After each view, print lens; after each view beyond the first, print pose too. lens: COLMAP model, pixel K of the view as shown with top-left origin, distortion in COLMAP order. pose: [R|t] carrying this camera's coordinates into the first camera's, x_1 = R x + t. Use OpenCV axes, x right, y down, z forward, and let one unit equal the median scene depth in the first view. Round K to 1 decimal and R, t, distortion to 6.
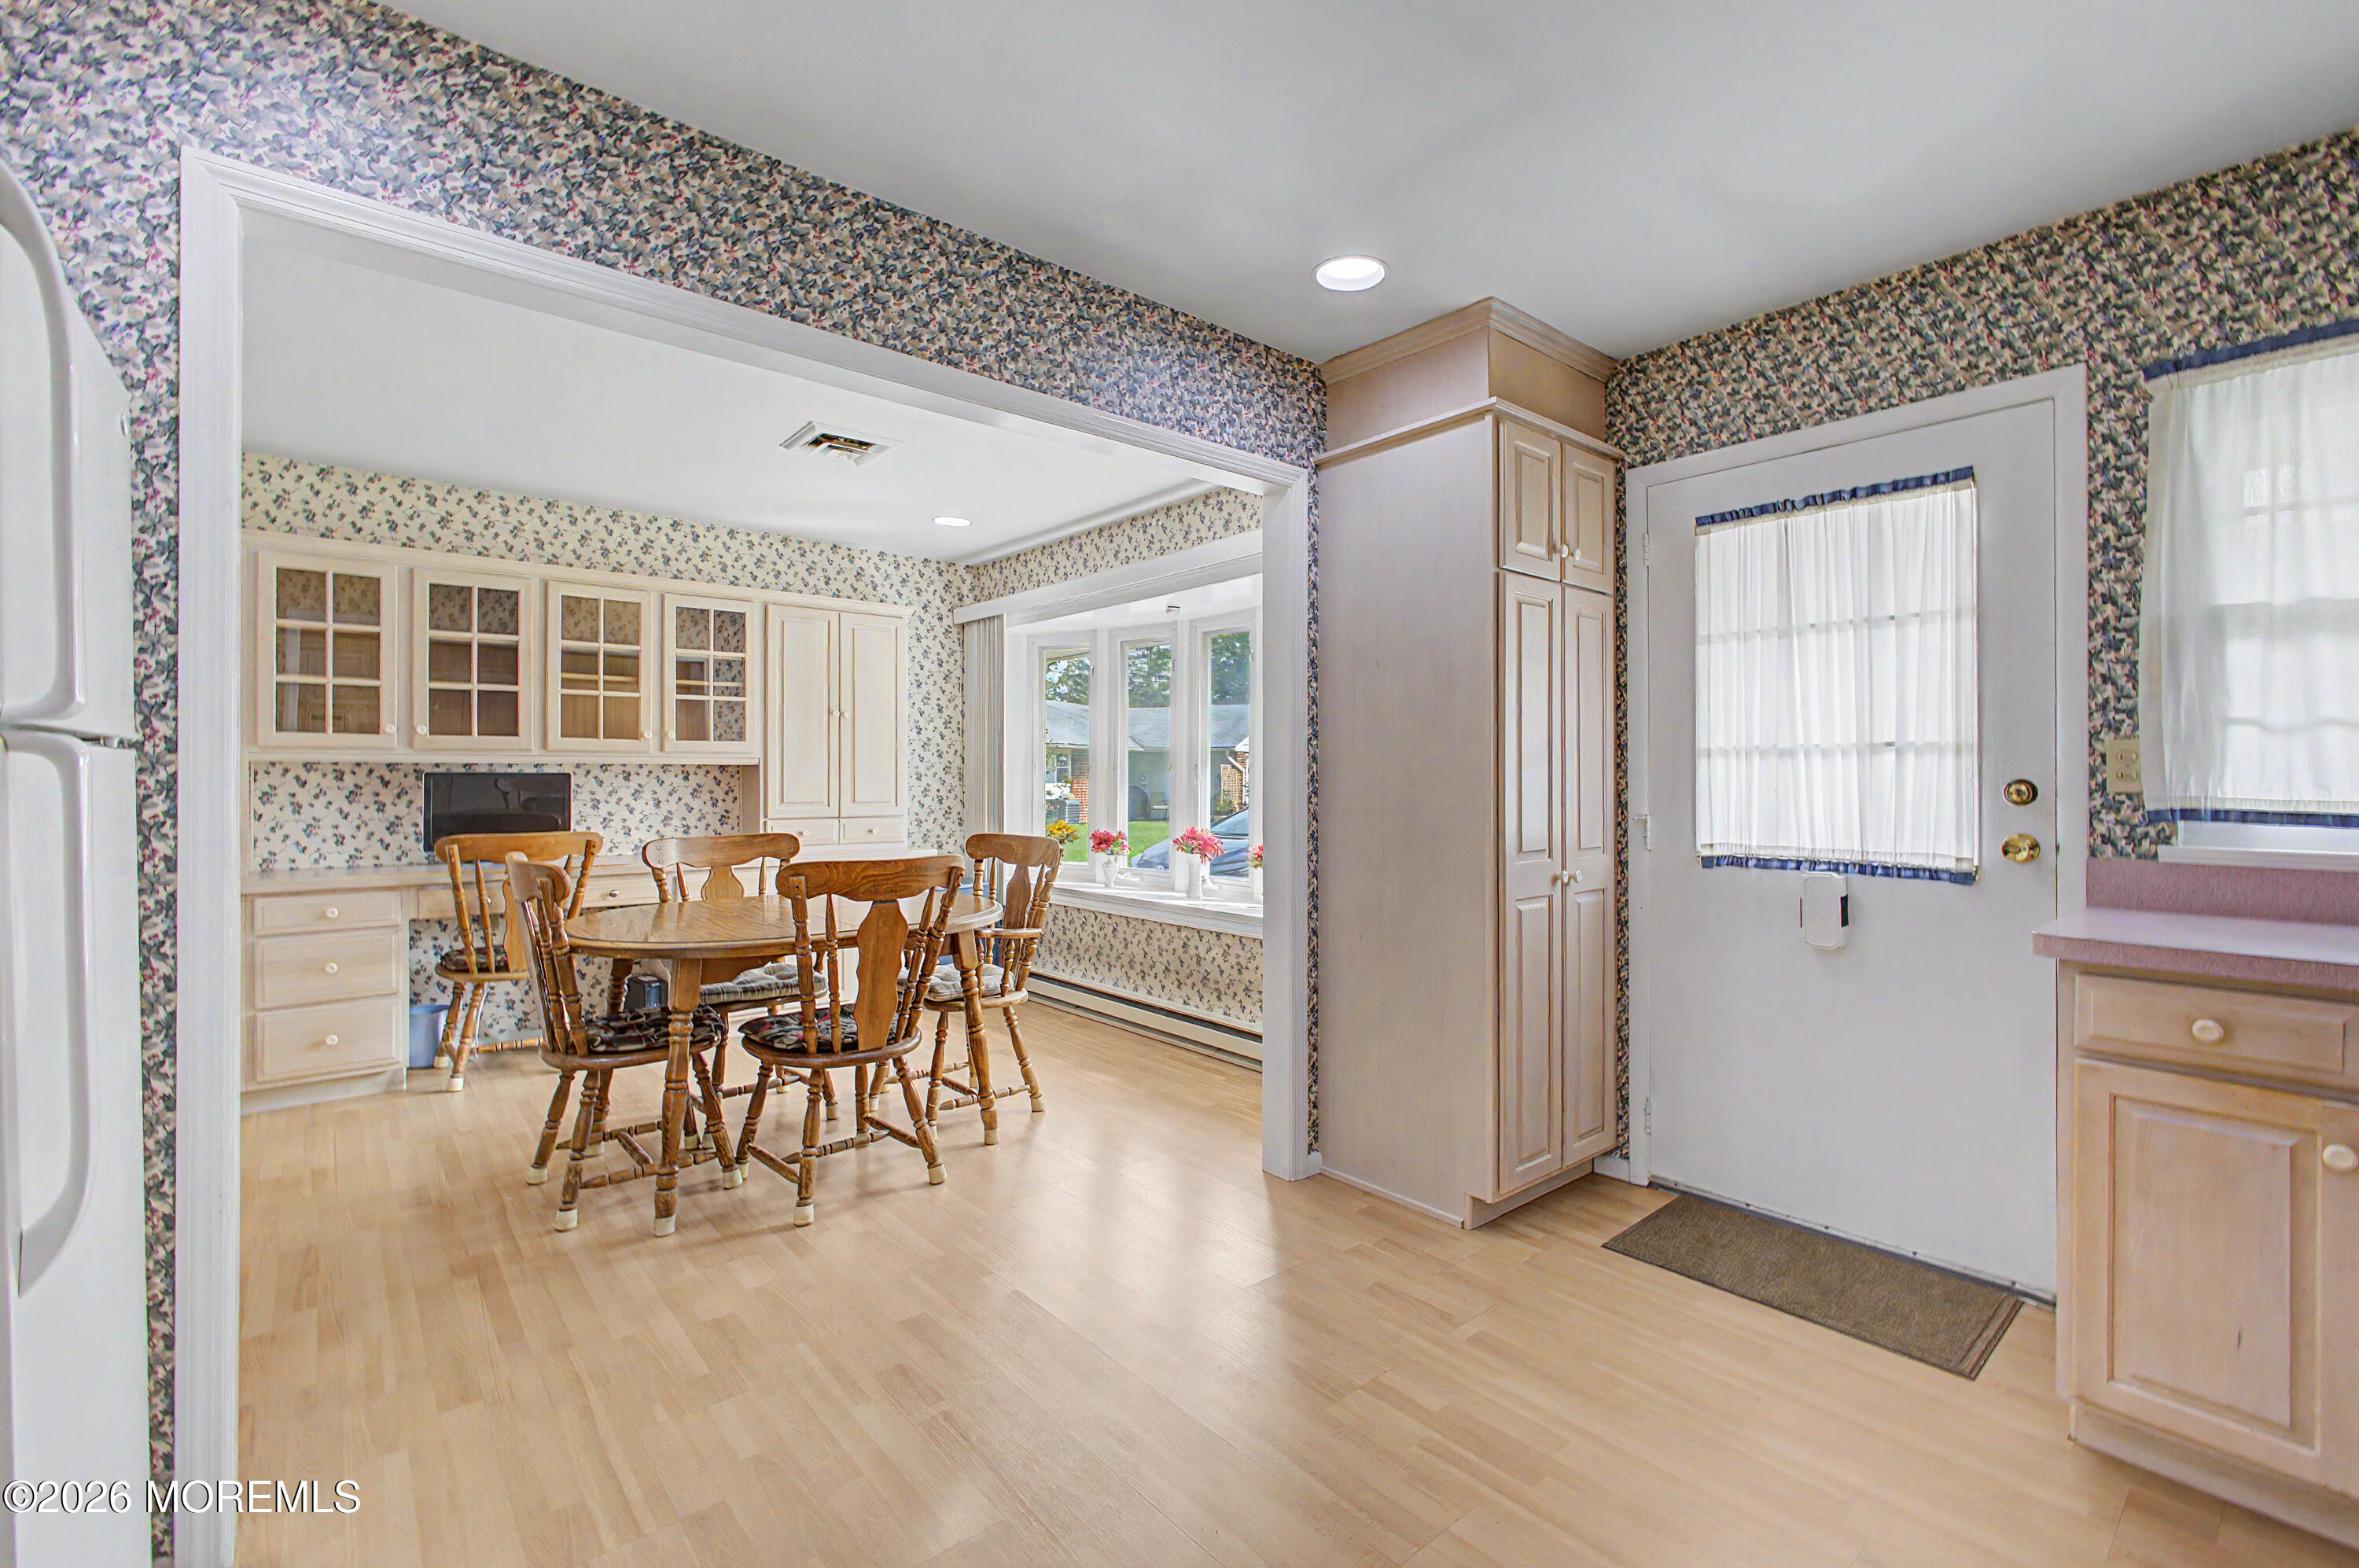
lens RADIAL K [[1039.3, 0, 1195.4], [0, 1039.3, 771.1], [0, 0, 1]] dist [-0.020110, 0.016116]
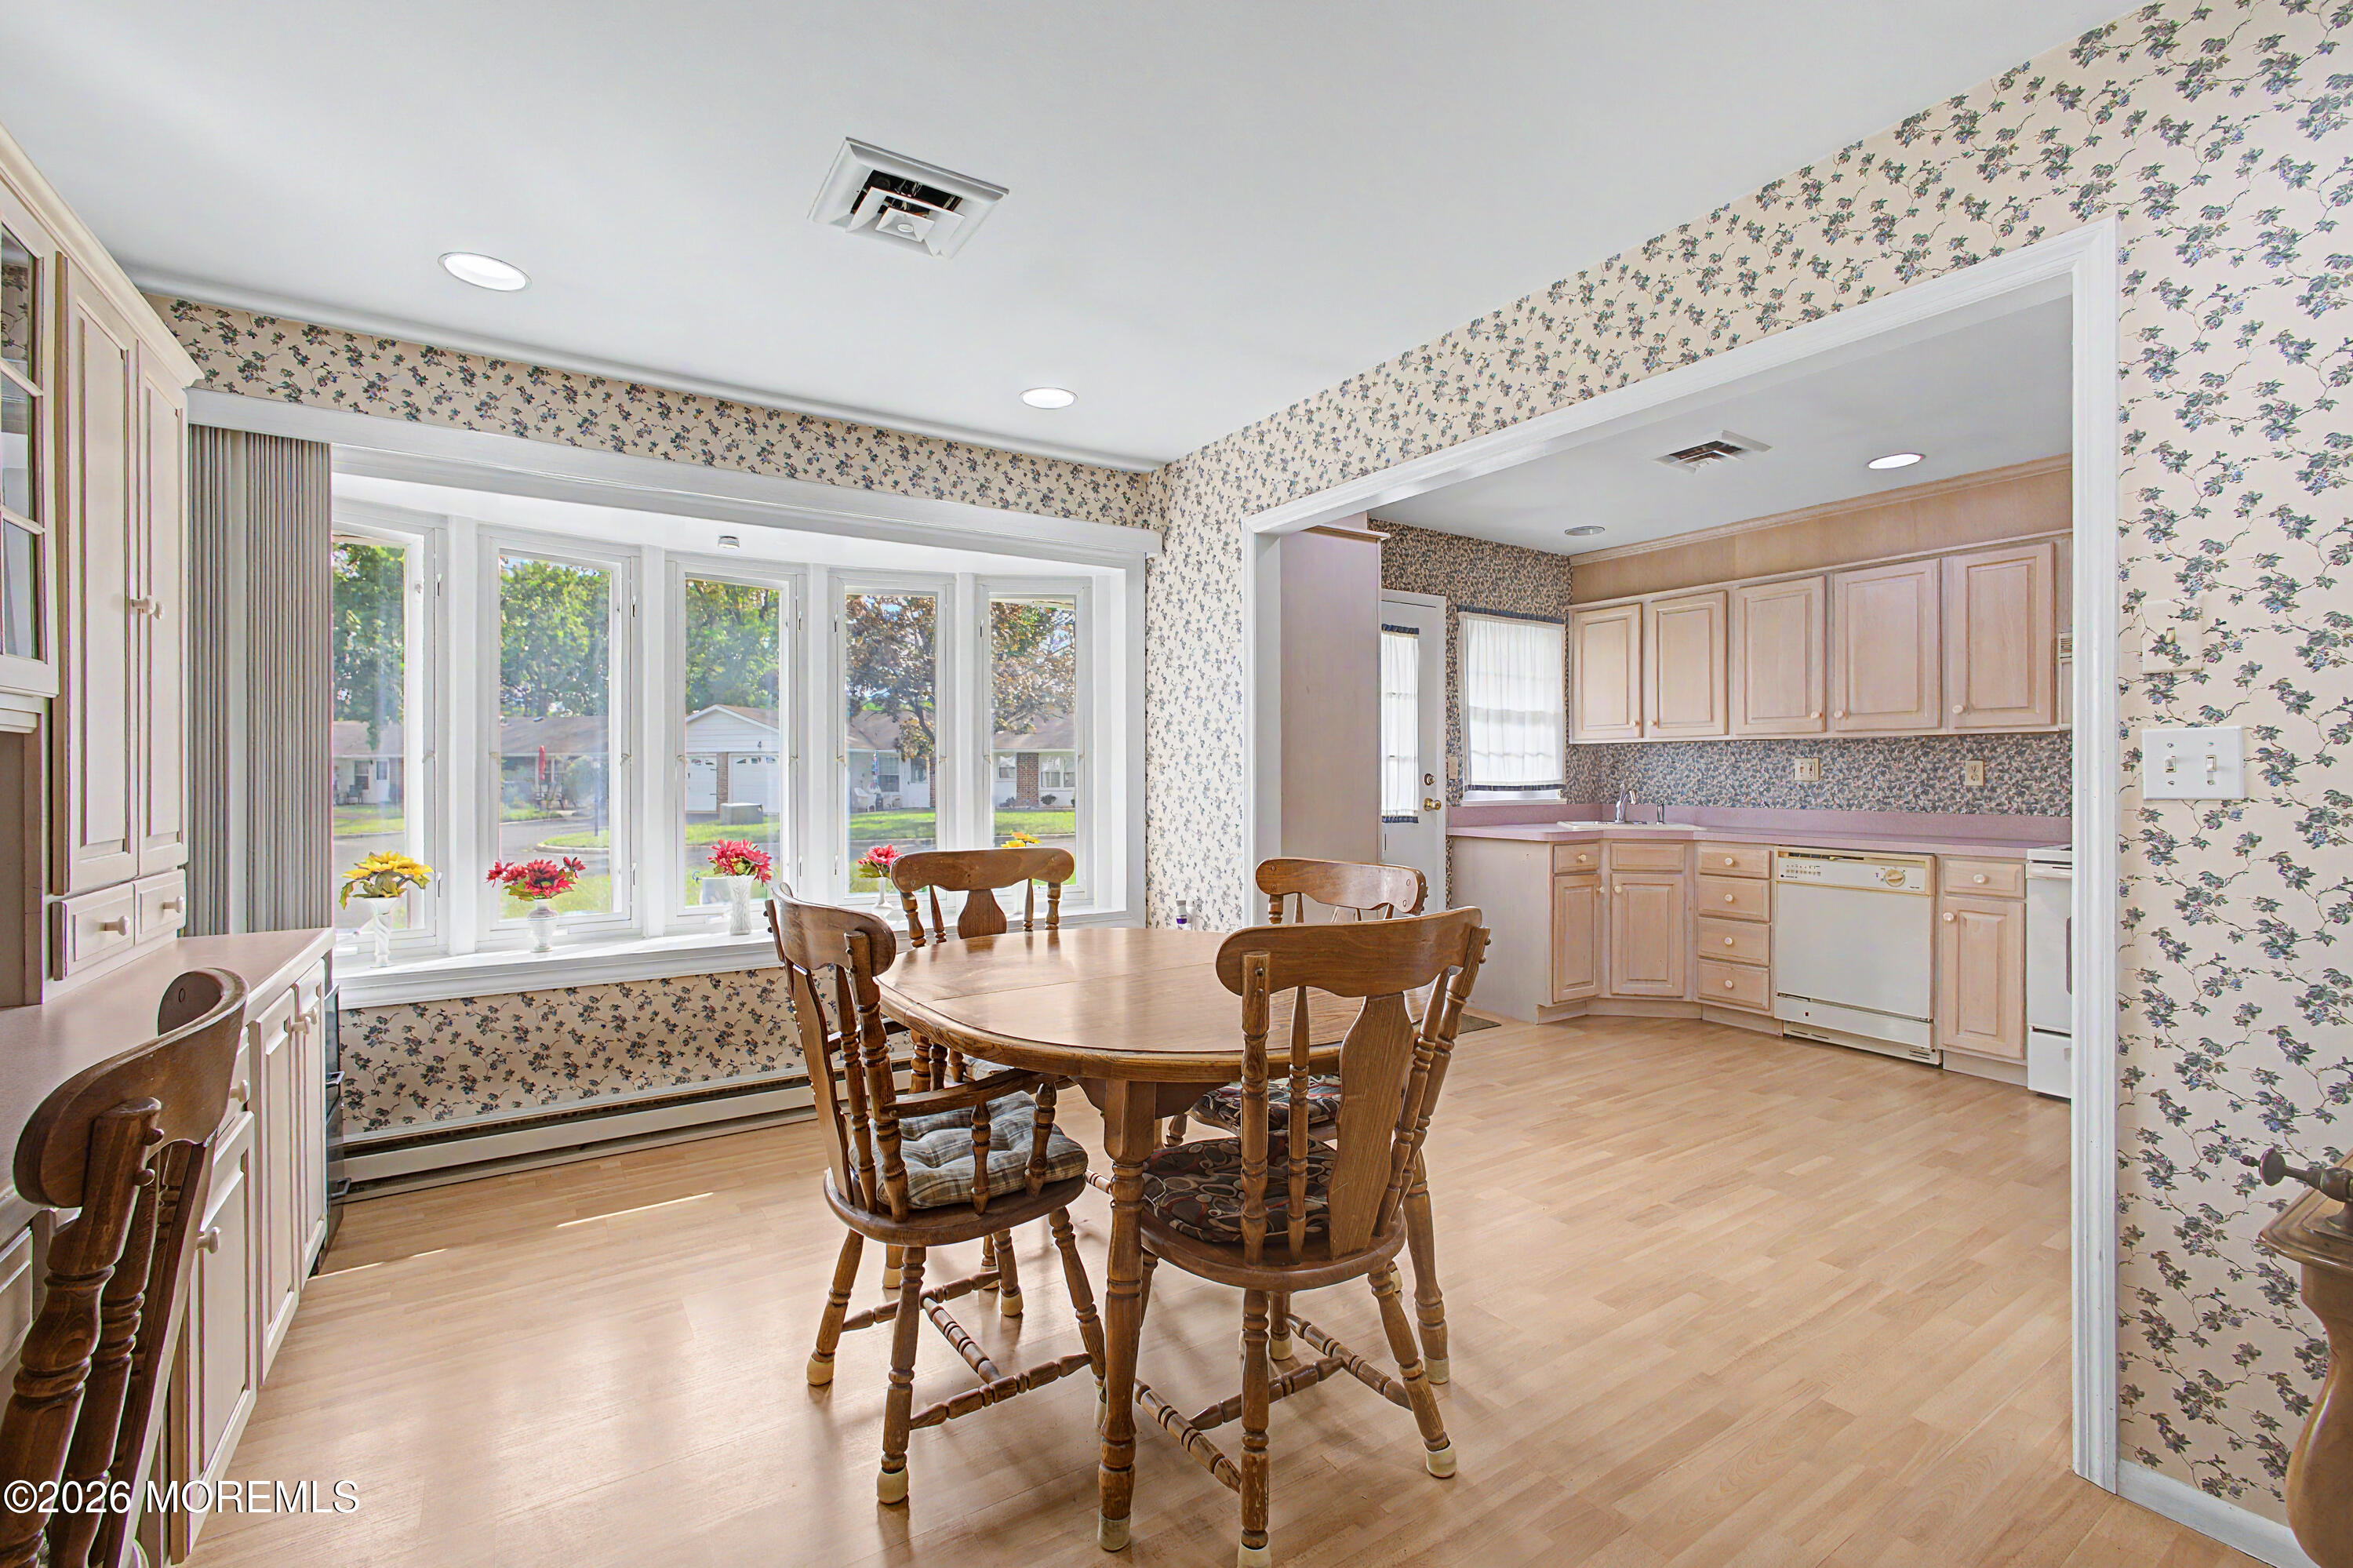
lens RADIAL K [[1036.7, 0, 1192.4], [0, 1036.7, 771.1], [0, 0, 1]] dist [-0.020110, 0.016116]
pose [[0.111972, 0.001854, 0.993710, -1.428599], [-0.005662, 0.999983, -0.001228, 0.007763], [-0.993695, -0.005489, 0.111980, 1.208911]]
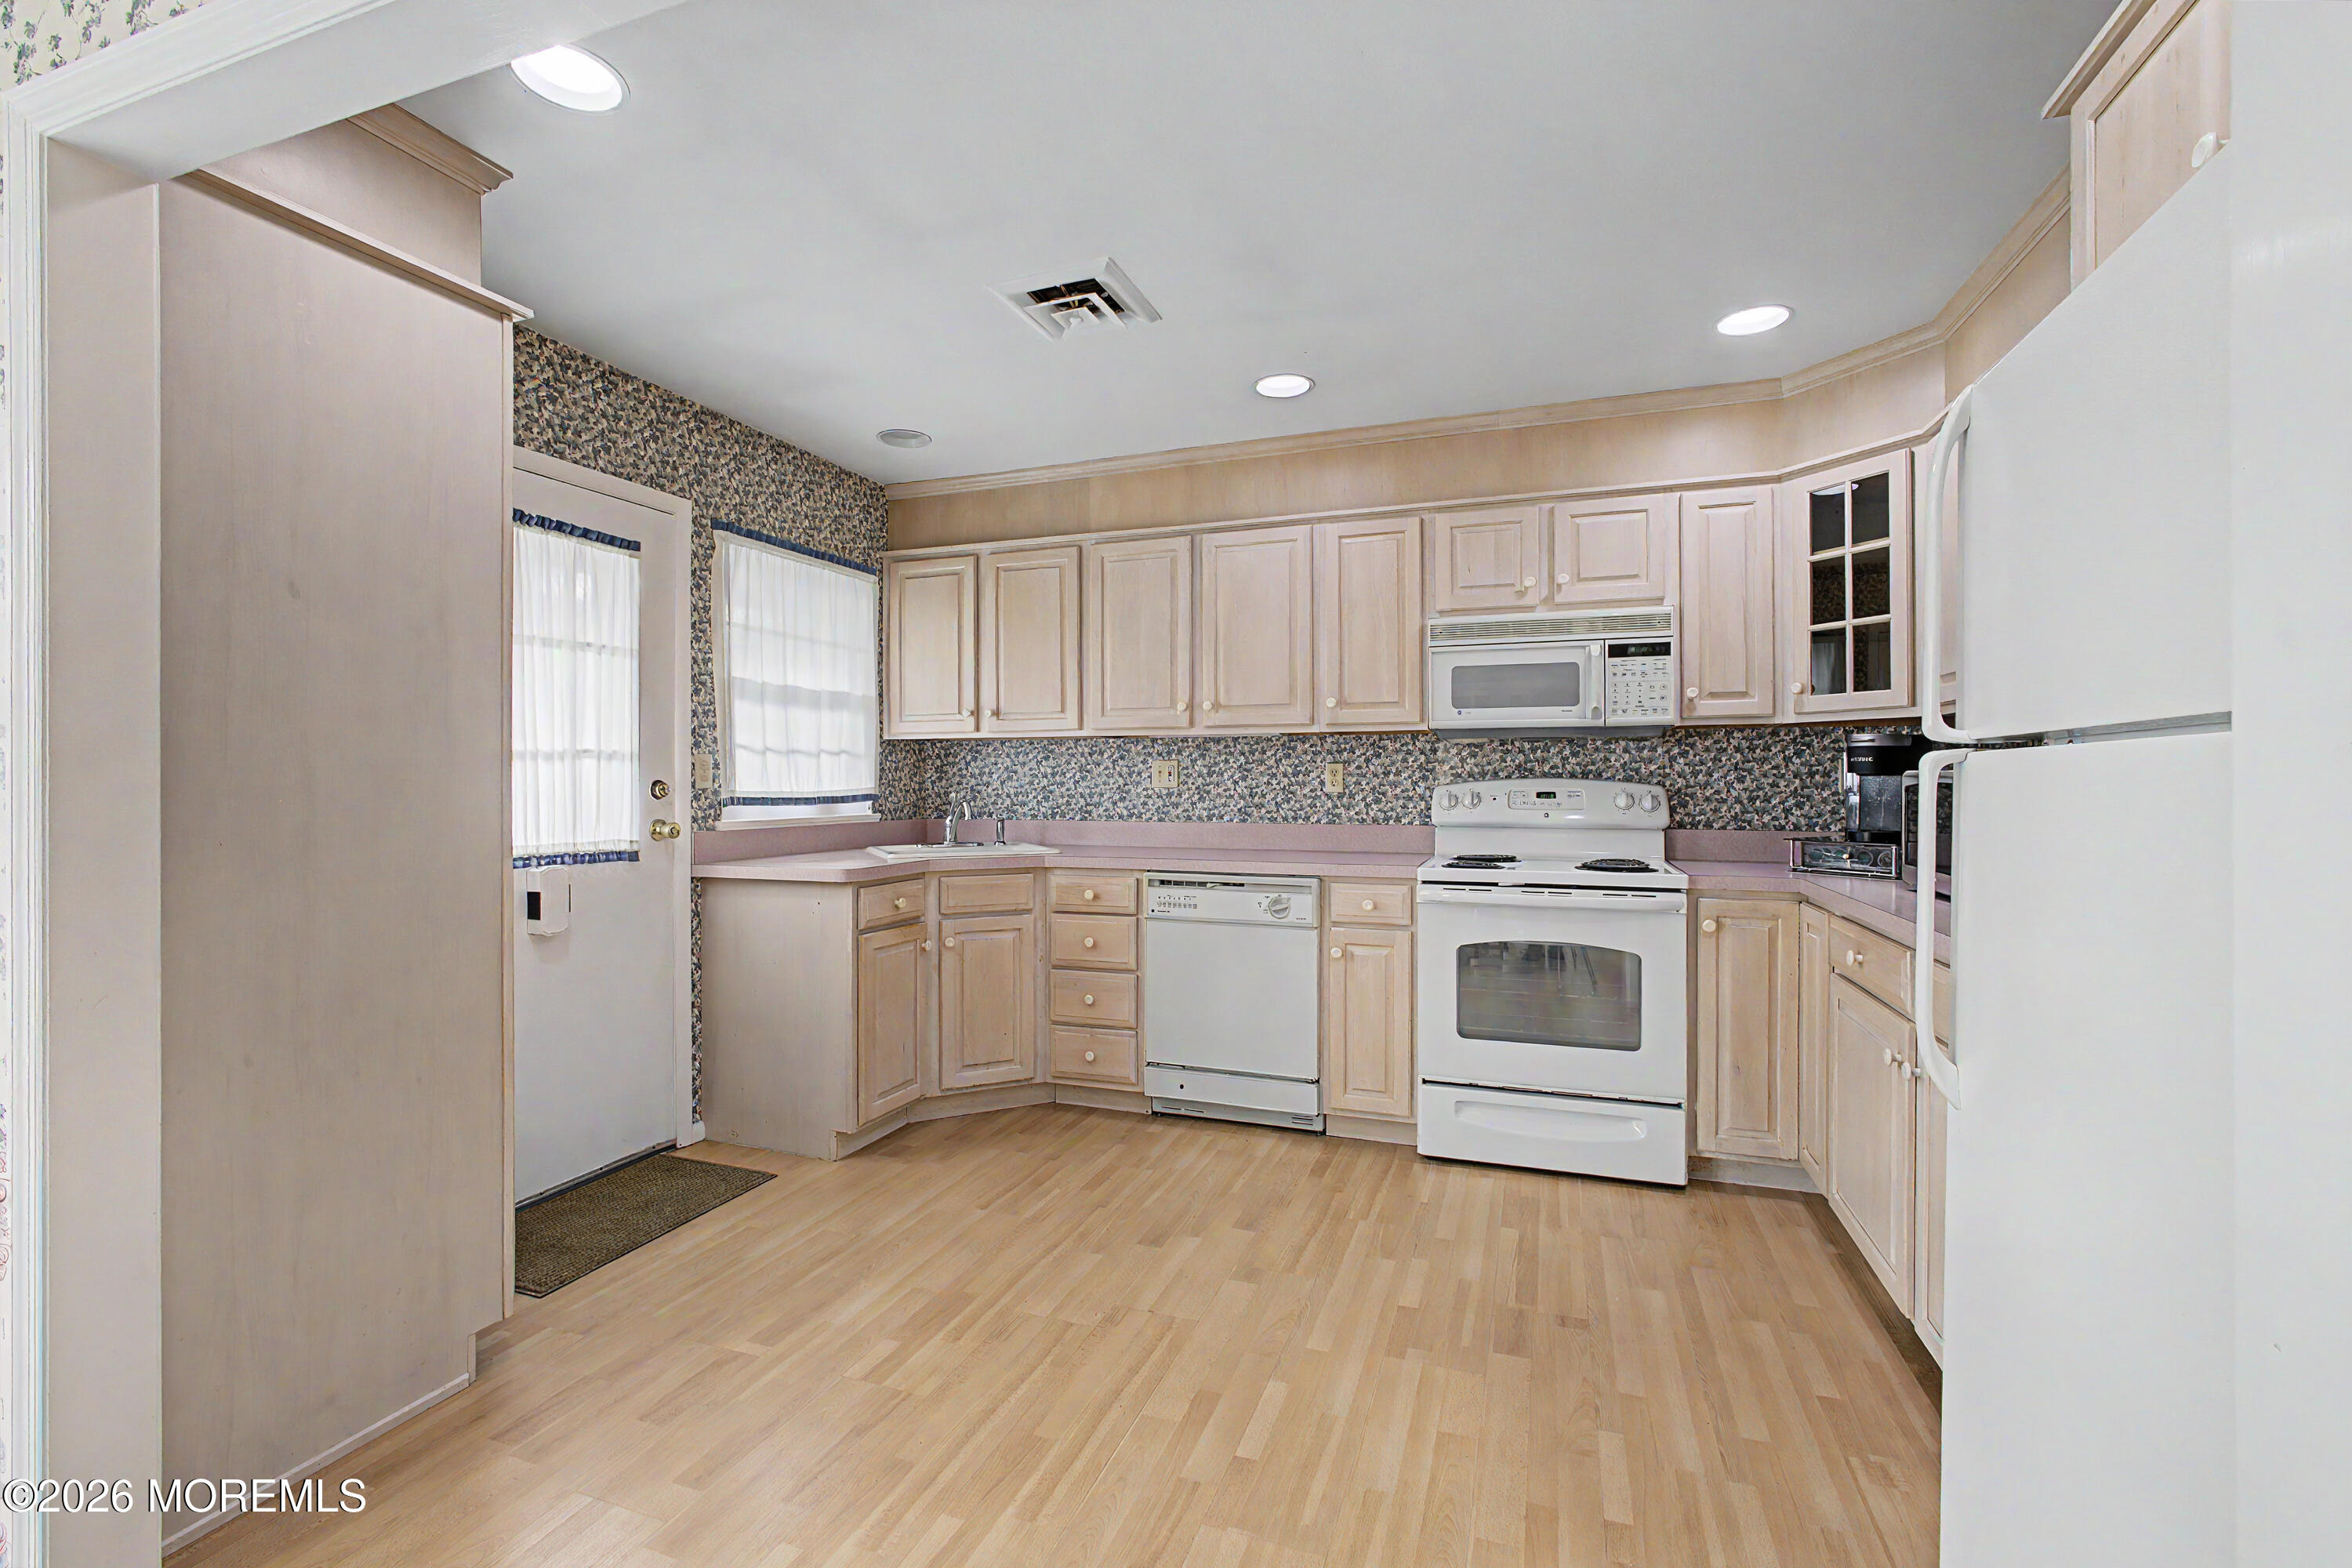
lens RADIAL K [[1018.9, 0, 1180.8], [0, 1018.9, 776.1], [0, 0, 1]] dist [-0.002685, 0.000134]
pose [[-0.494106, 0.002545, 0.869398, -0.706752], [-0.002794, 0.999986, -0.004515, 0.006447], [-0.869397, -0.004660, -0.494092, 1.025877]]
